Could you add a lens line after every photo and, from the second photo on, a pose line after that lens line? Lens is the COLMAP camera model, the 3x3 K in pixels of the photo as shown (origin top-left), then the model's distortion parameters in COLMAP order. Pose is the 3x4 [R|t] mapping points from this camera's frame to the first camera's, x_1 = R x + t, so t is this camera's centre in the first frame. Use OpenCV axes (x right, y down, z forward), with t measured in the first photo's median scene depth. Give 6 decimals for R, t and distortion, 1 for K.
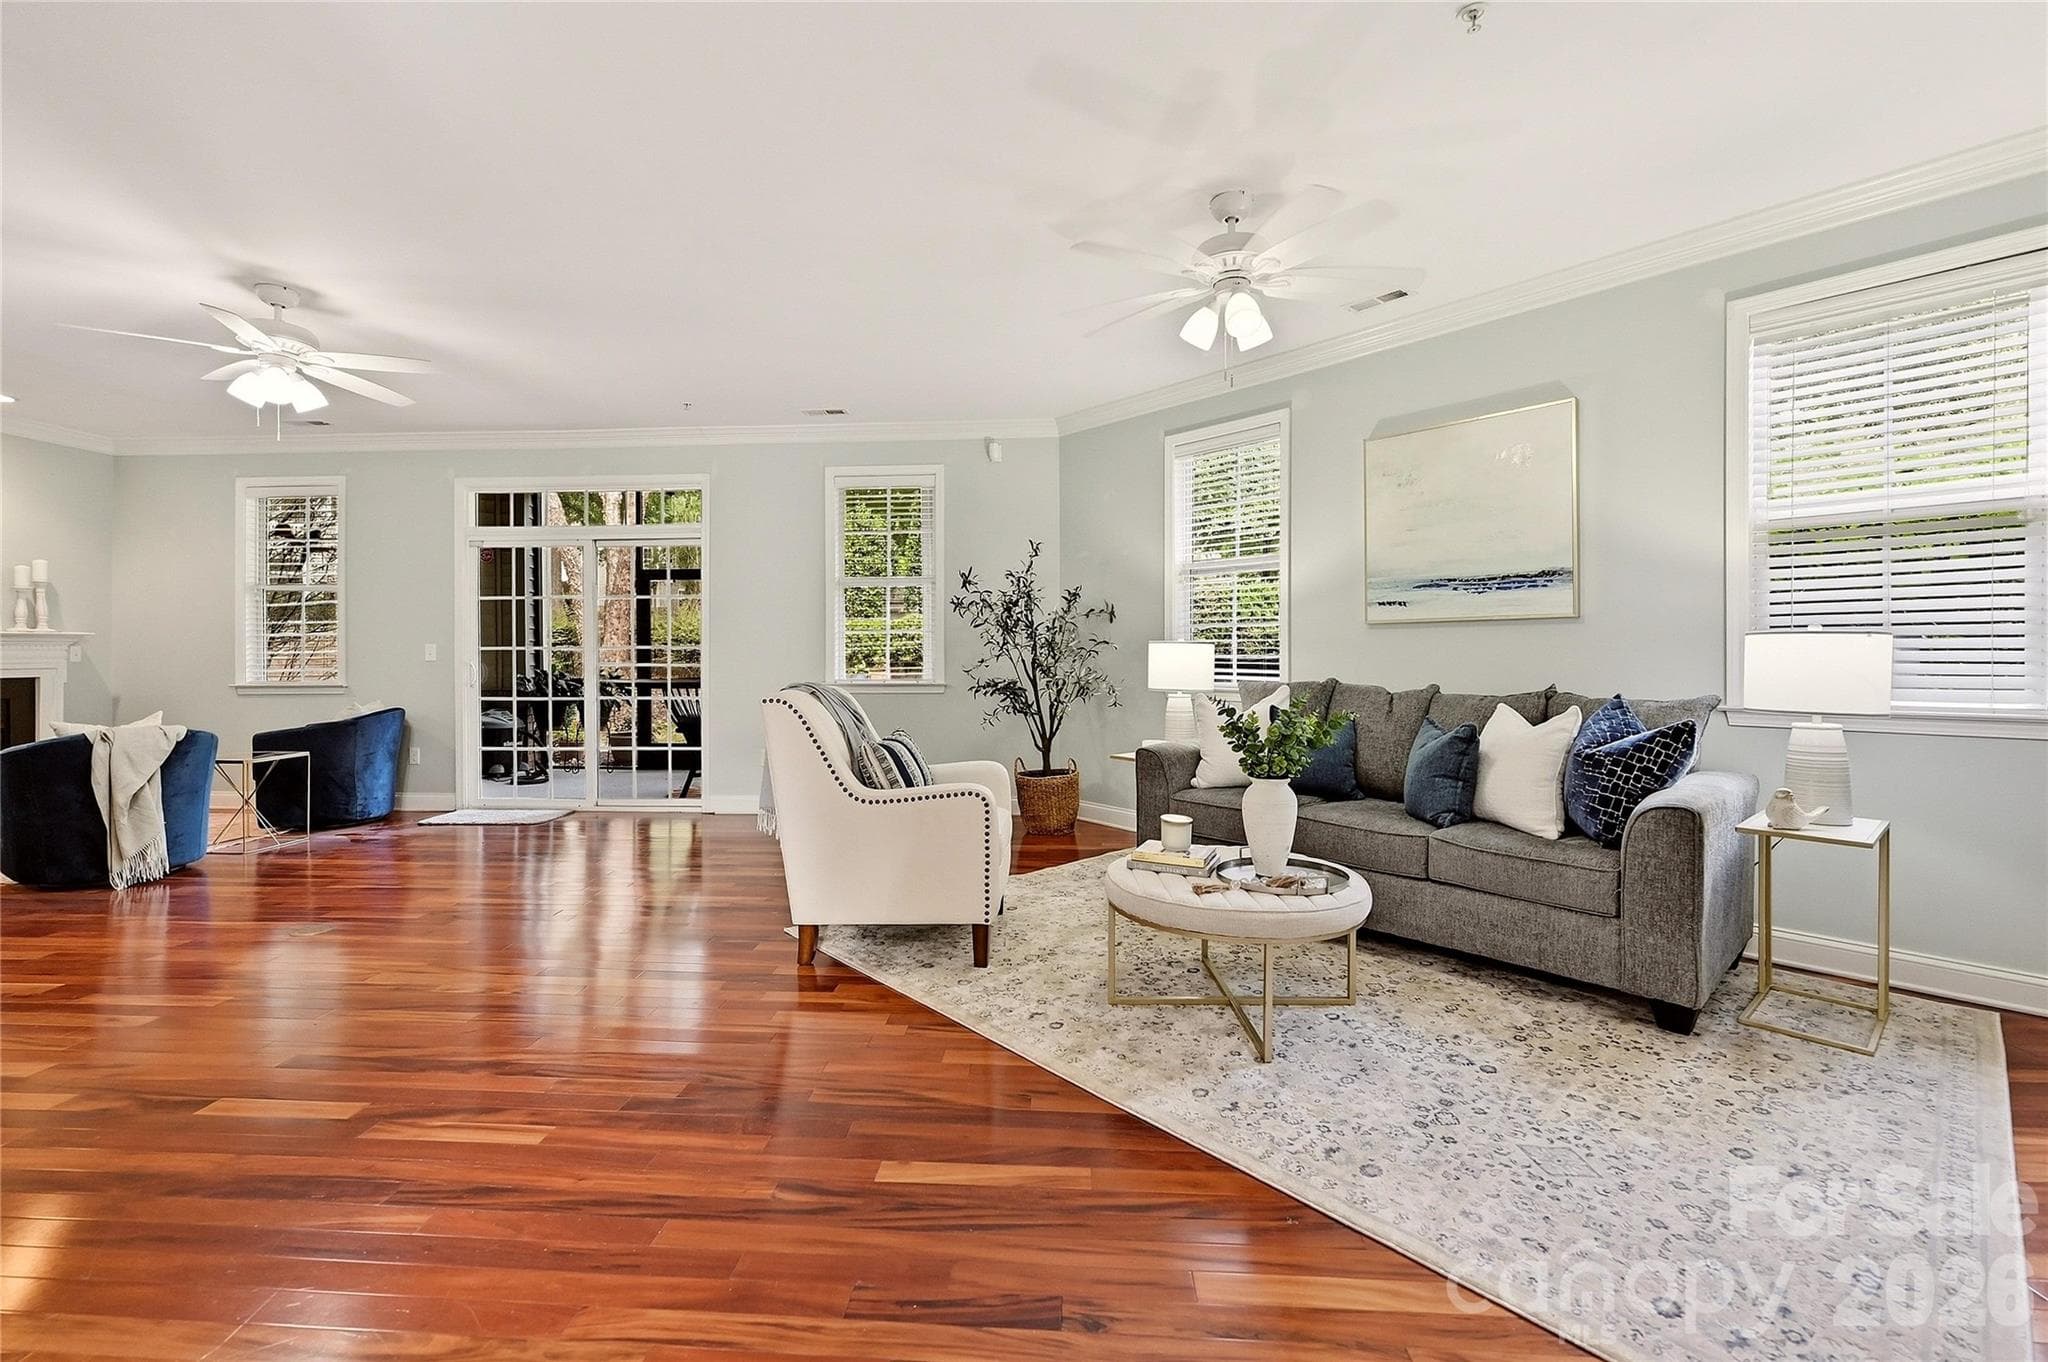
lens RADIAL K [[876.0, 0, 1022.0], [0, 876.0, 652.1], [0, 0, 1]] dist [0.002297, 0.000331]
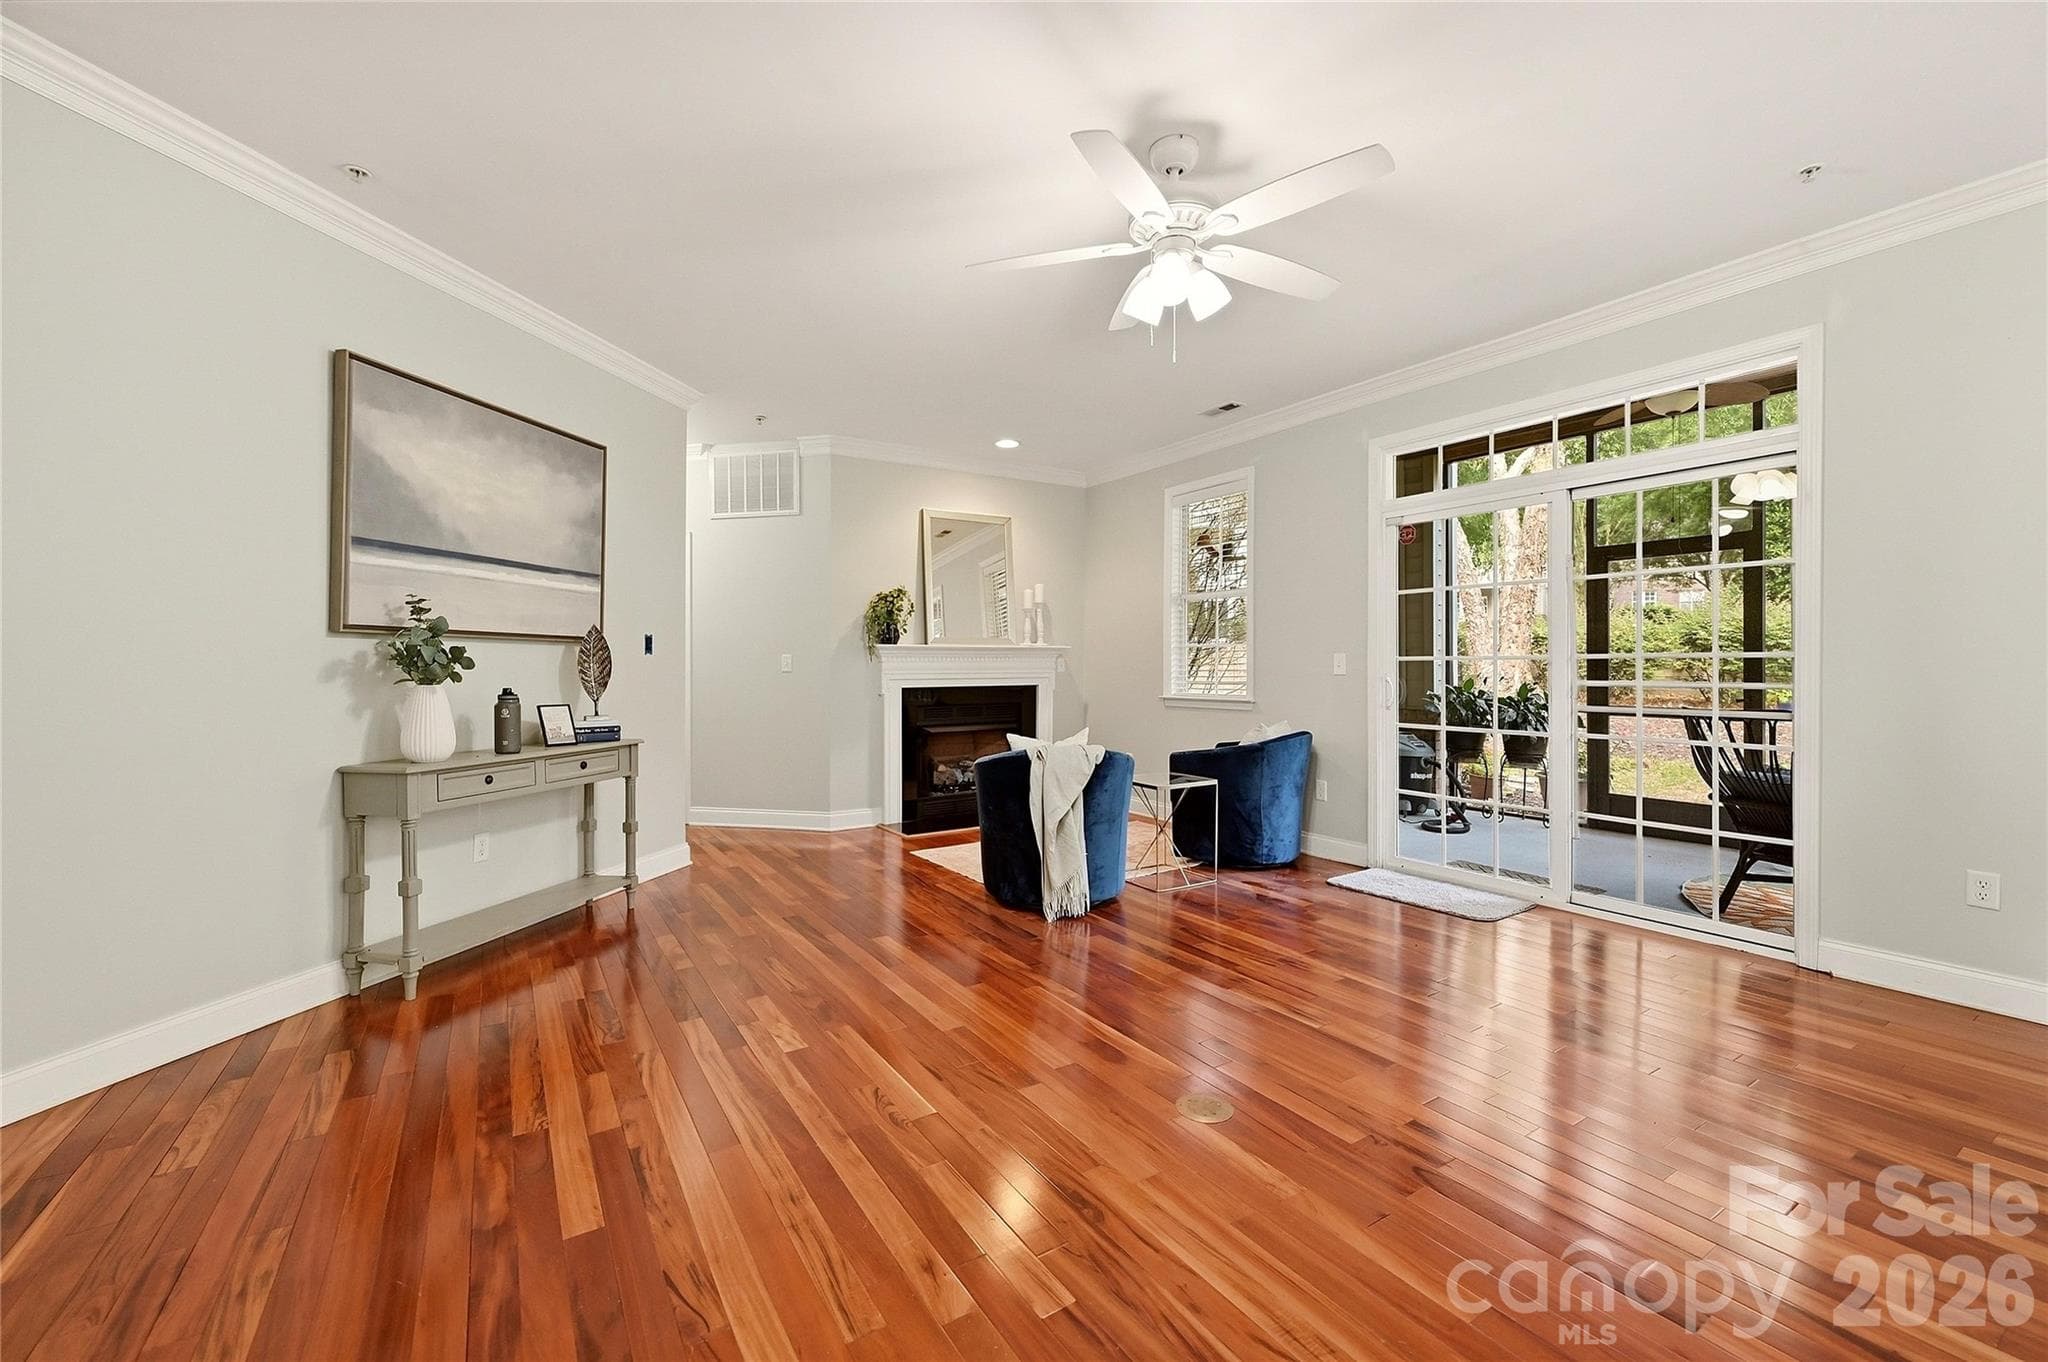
lens RADIAL K [[830.2, 0, 1024.0], [0, 830.2, 681.0], [0, 0, 1]] dist [0.001394, 0.000066]
pose [[0.599236, 0.016696, -0.800399, -0.260822], [0.000207, 0.999779, 0.021010, 0.000186], [0.800573, -0.012756, 0.599100, 0.341476]]
